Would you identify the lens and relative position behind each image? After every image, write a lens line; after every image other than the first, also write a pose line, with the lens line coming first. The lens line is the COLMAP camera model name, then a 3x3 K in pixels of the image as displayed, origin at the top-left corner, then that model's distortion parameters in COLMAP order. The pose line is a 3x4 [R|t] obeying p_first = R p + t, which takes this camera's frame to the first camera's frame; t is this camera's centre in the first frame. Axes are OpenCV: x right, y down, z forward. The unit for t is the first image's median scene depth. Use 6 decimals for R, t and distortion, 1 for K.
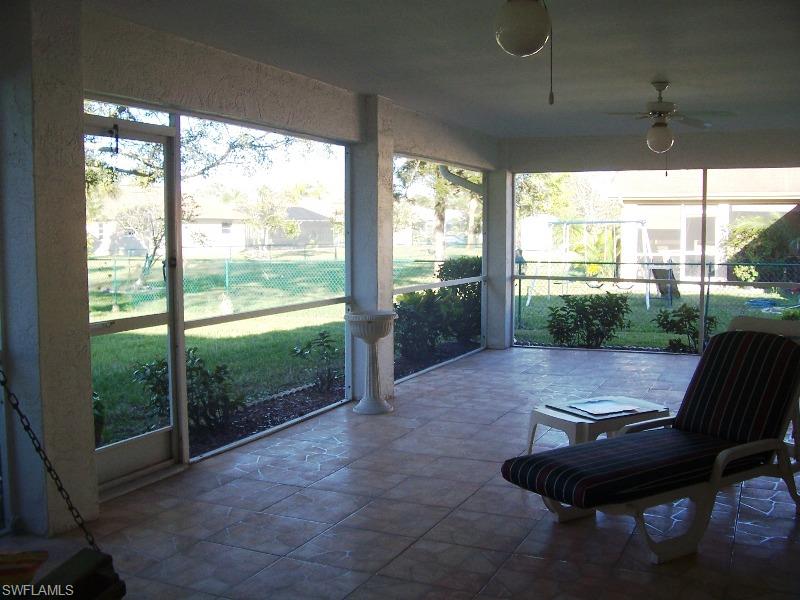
lens RADIAL K [[811.8, 0, 399.7], [0, 811.8, 300.6], [0, 0, 1]] dist [-0.123058, 0.000000]
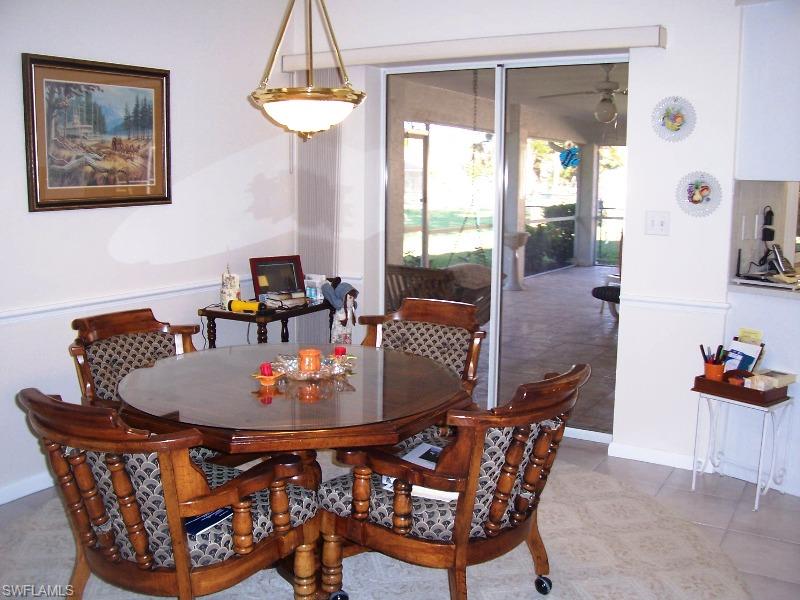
lens RADIAL K [[811.8, 0, 400.3], [0, 811.8, 299.8], [0, 0, 1]] dist [-0.123058, 0.000000]
pose [[0.995234, 0.025124, -0.094226, -0.073868], [-0.019292, 0.997870, 0.062308, 0.036755], [0.095590, -0.060194, 0.993599, -0.496490]]
